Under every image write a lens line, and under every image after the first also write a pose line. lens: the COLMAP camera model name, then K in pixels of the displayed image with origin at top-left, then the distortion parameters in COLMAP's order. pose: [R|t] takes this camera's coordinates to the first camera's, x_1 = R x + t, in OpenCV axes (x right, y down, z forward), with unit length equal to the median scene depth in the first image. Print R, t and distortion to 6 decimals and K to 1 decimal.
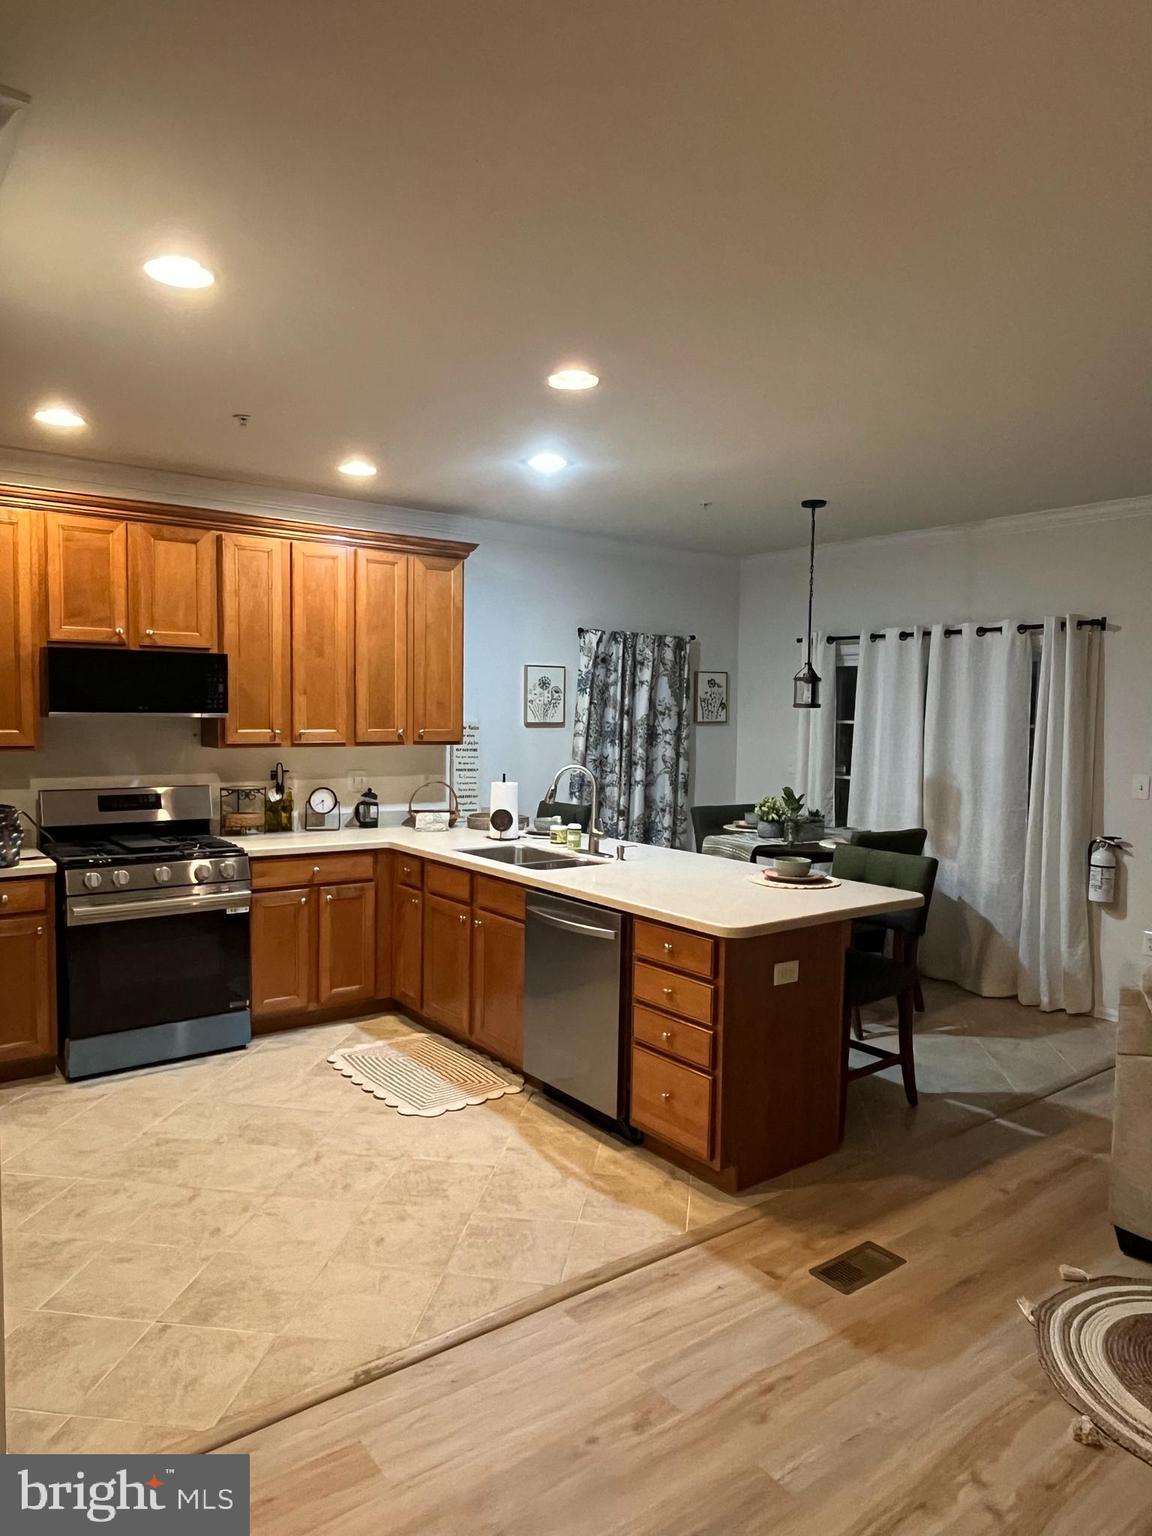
lens RADIAL K [[1008.9, 0, 572.6], [0, 1008.9, 767.0], [0, 0, 1]] dist [-0.006066, 0.000207]
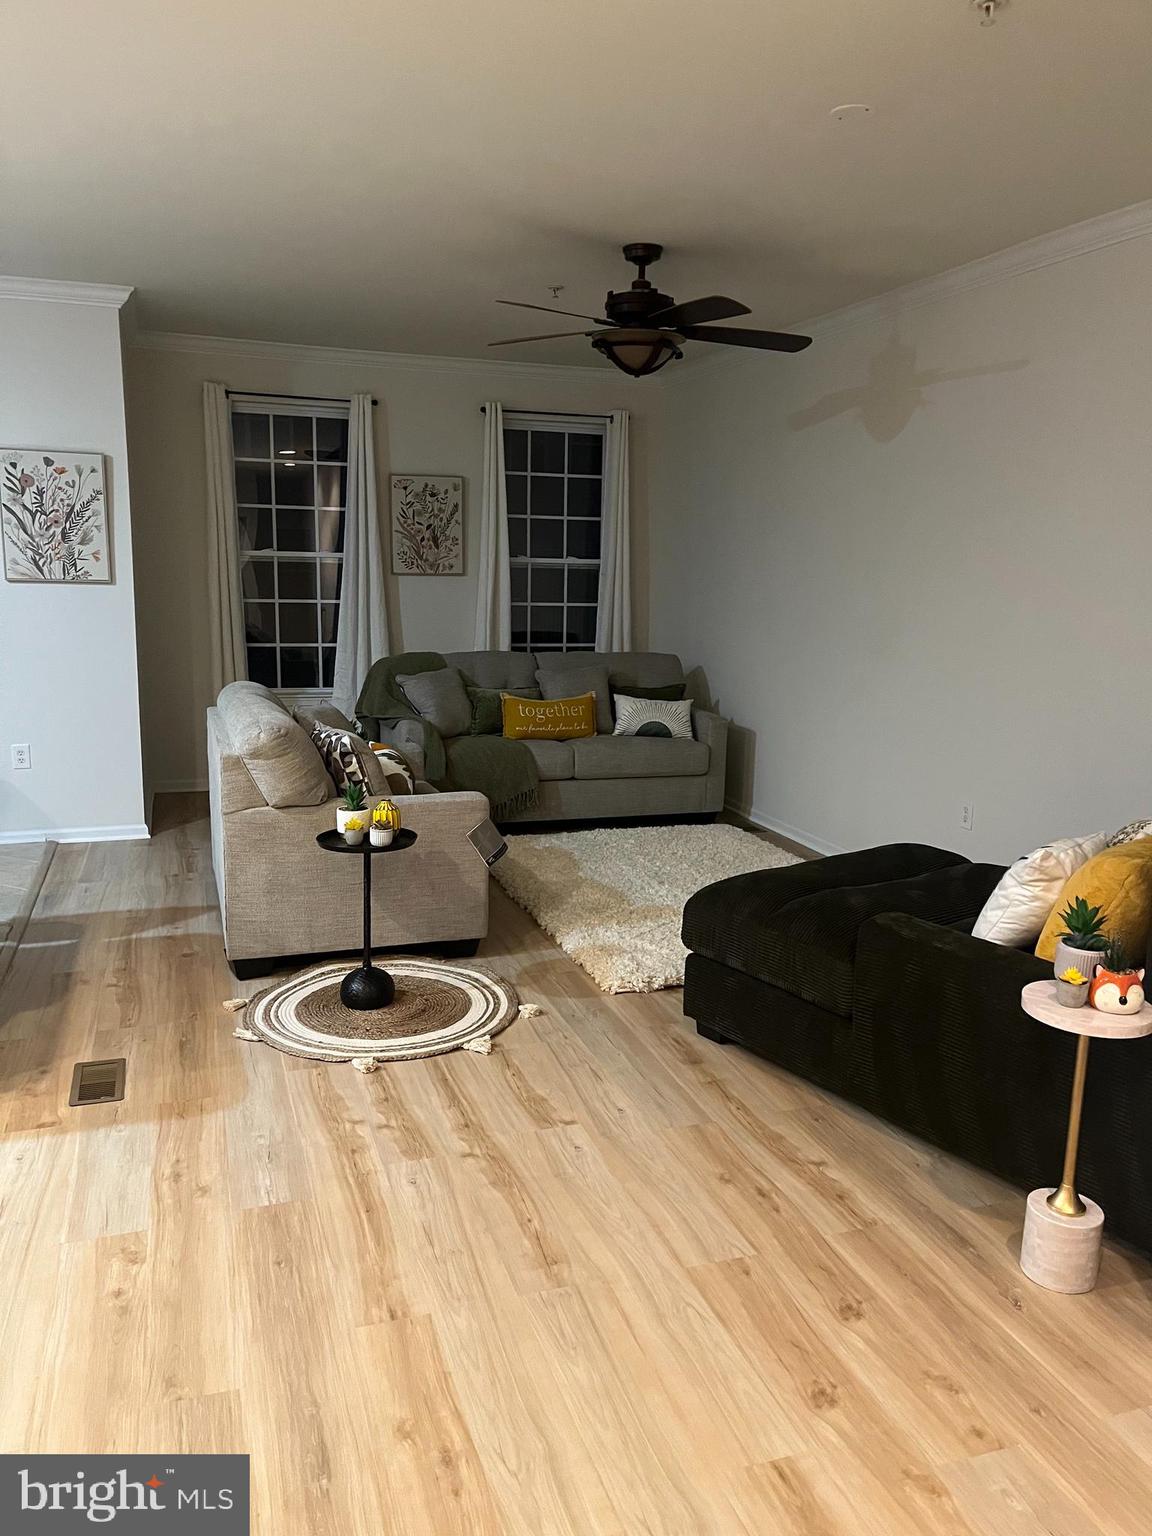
lens RADIAL K [[1151.6, 0, 576.4], [0, 1151.6, 768.0], [0, 0, 1]] dist [0.003645, 0.001471]
pose [[0.313492, -0.184628, 0.931470, -0.629870], [0.043918, 0.982686, 0.179998, 0.004252], [-0.948575, -0.015519, 0.316173, 0.207688]]
